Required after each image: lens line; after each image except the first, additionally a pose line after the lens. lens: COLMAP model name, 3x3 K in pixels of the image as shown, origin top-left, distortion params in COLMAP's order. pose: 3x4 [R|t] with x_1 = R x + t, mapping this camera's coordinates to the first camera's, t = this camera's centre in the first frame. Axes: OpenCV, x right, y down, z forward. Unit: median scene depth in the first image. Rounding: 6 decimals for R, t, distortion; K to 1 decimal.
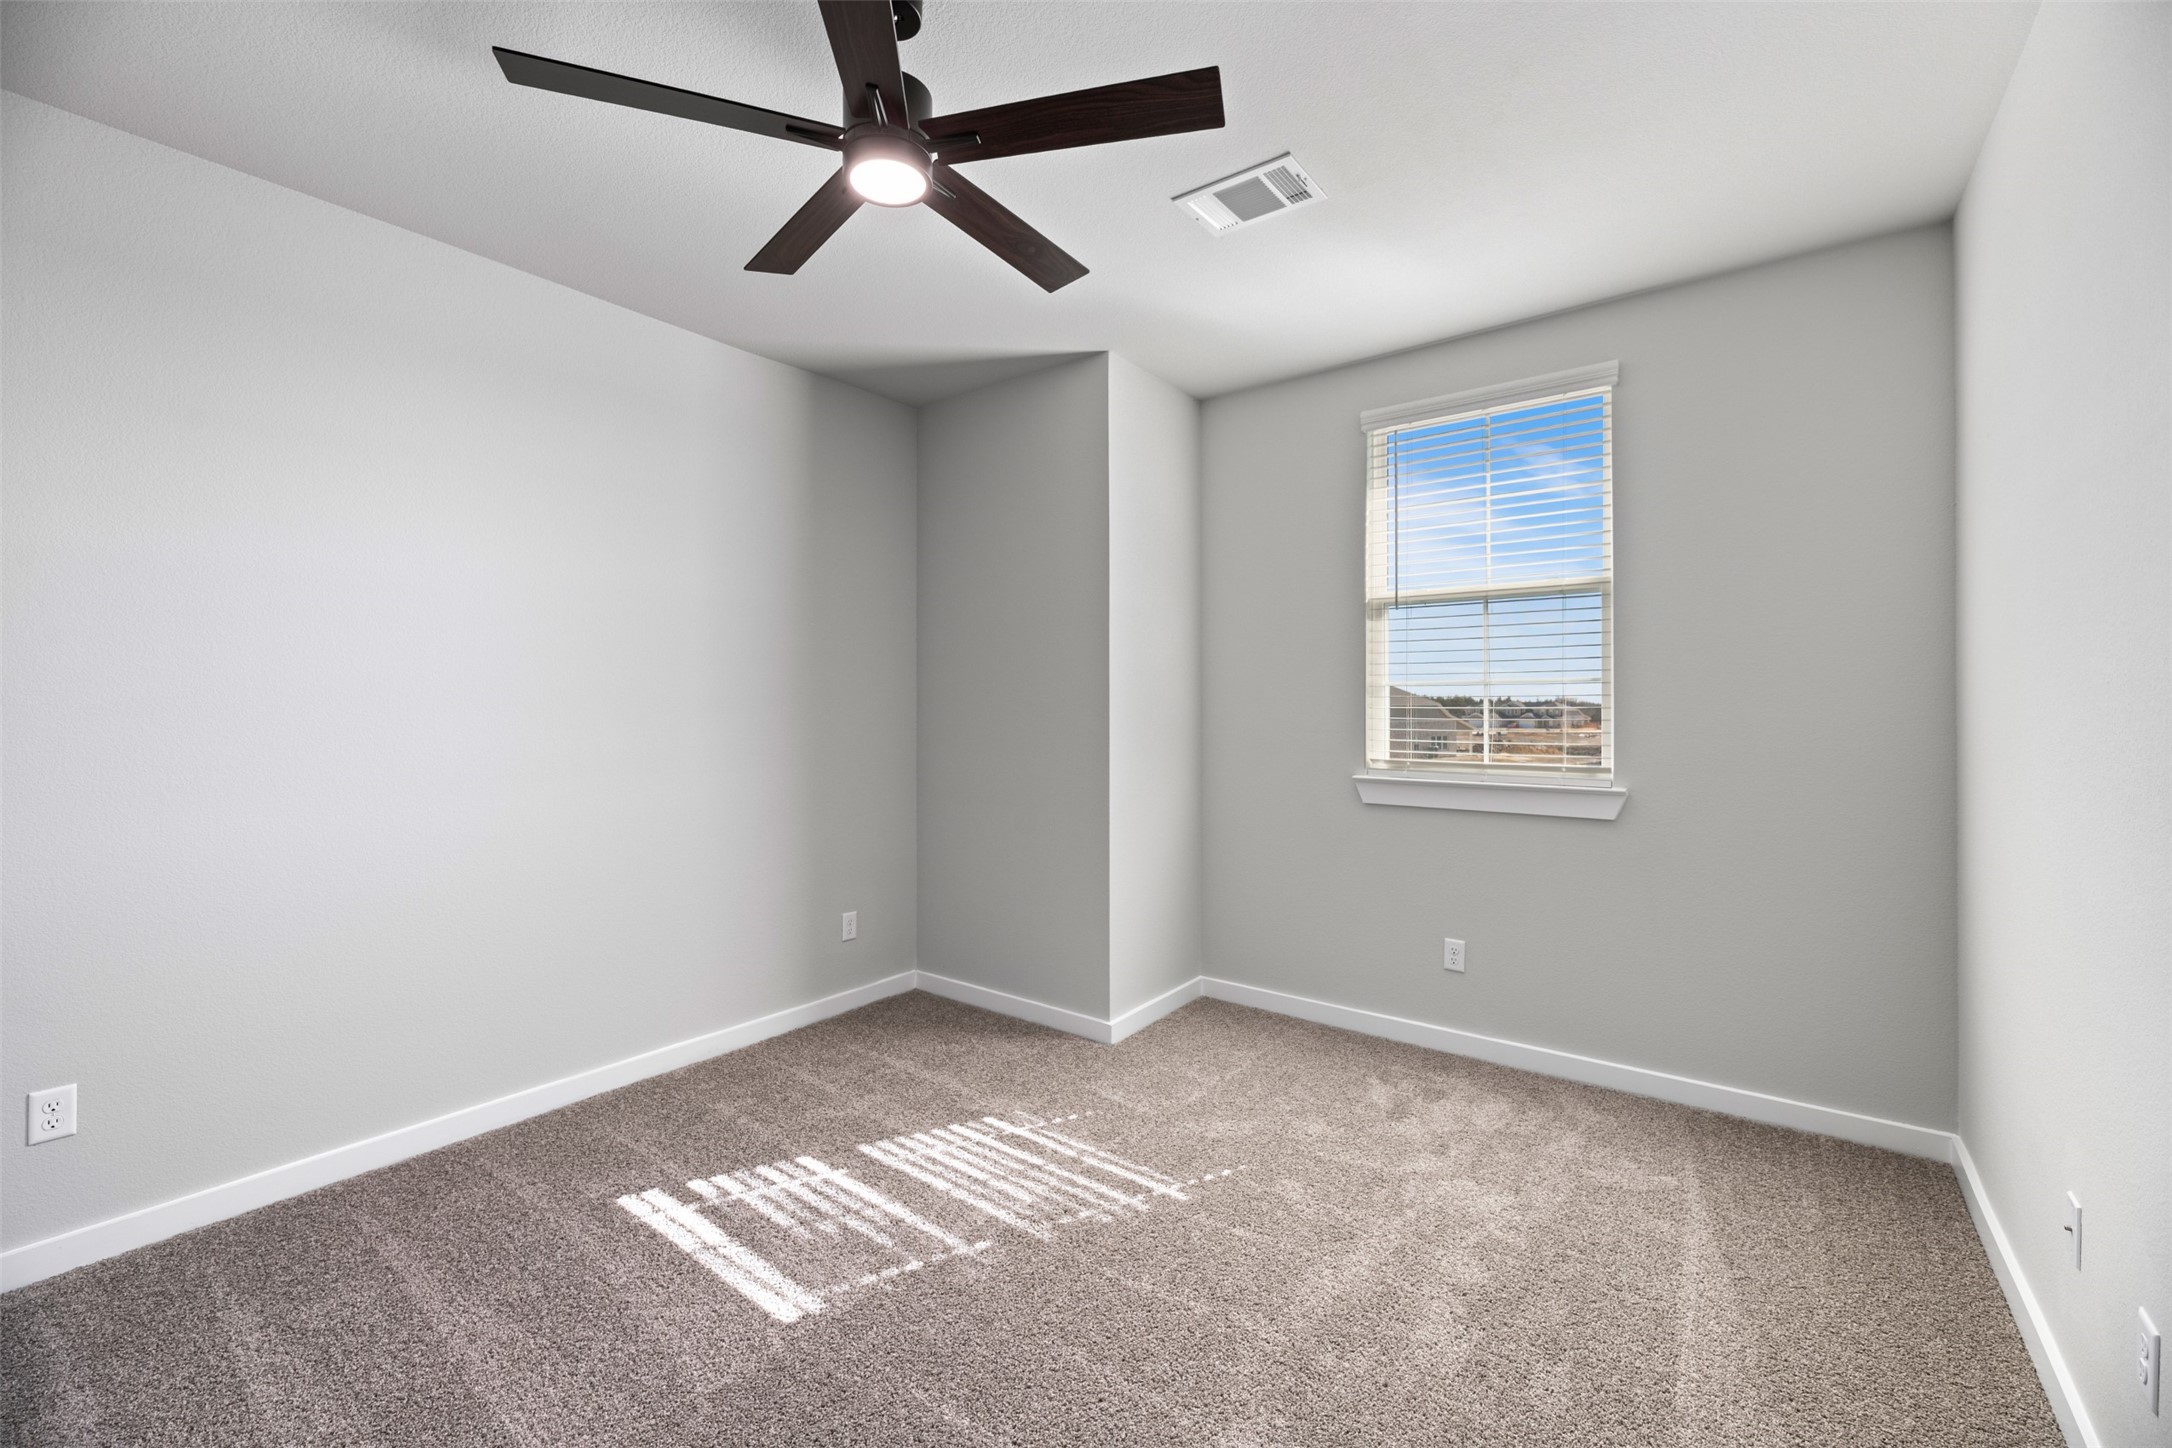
lens RADIAL K [[875.9, 0, 1088.6], [0, 875.9, 715.5], [0, 0, 1]] dist [0.001436, -0.003955]
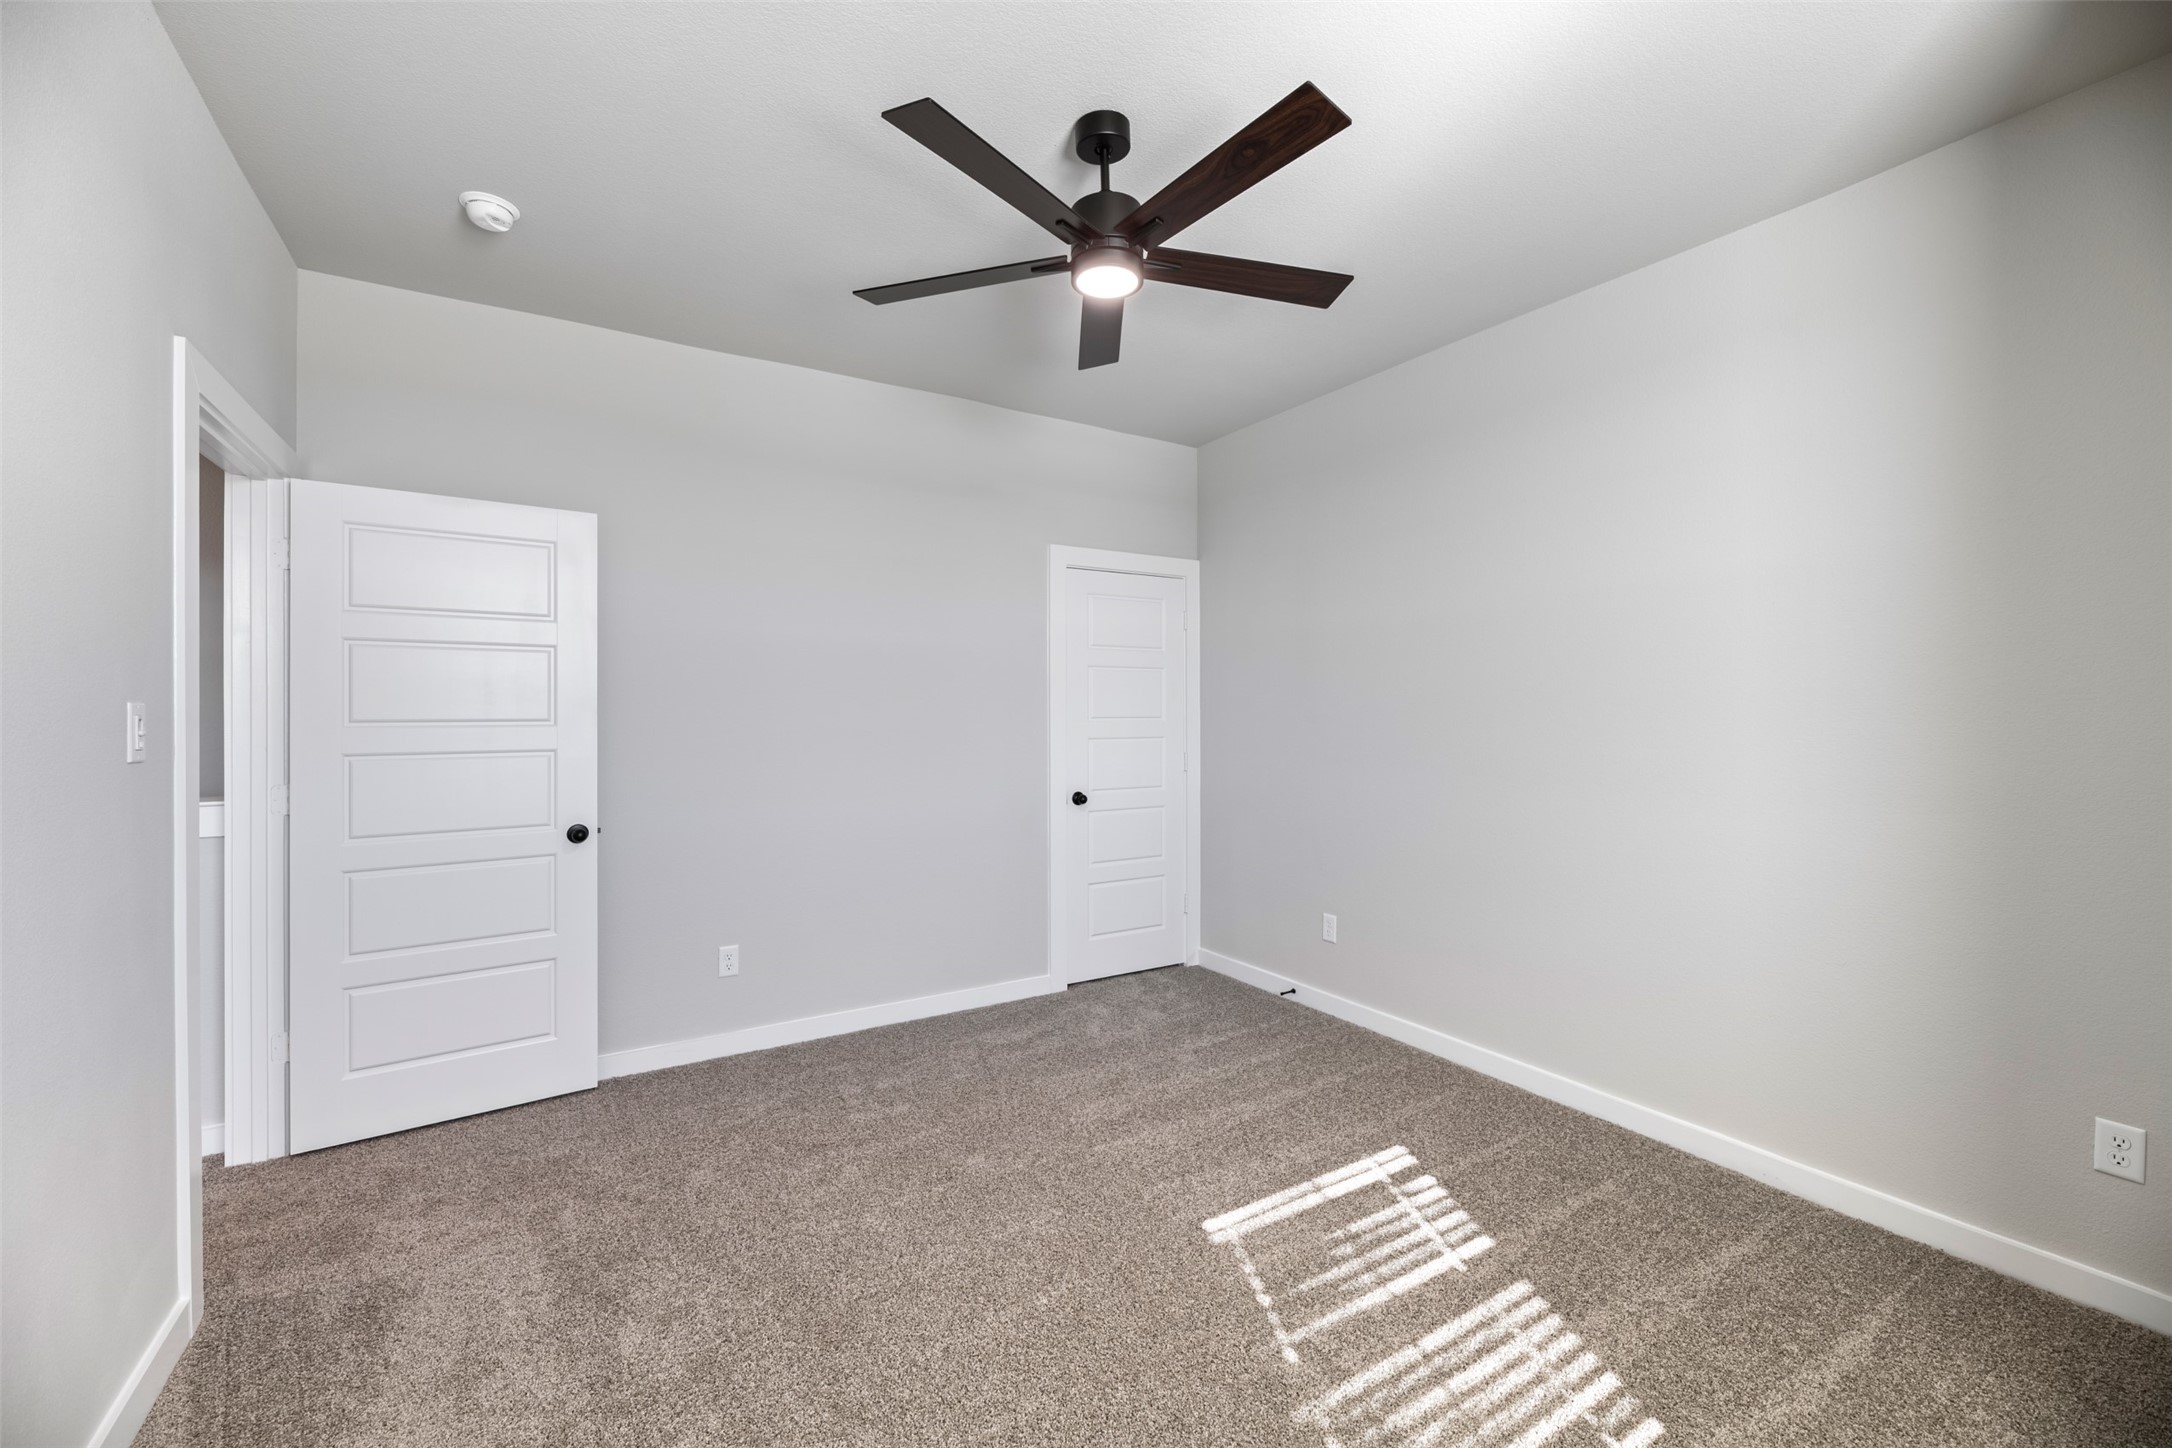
lens RADIAL K [[875.9, 0, 1087.2], [0, 875.9, 719.5], [0, 0, 1]] dist [0.001436, -0.003955]
pose [[-0.344383, 0.013101, -0.938738, 0.659189], [-0.018382, 0.999617, 0.020694, -0.015867], [0.938649, 0.024383, -0.344010, 0.992816]]
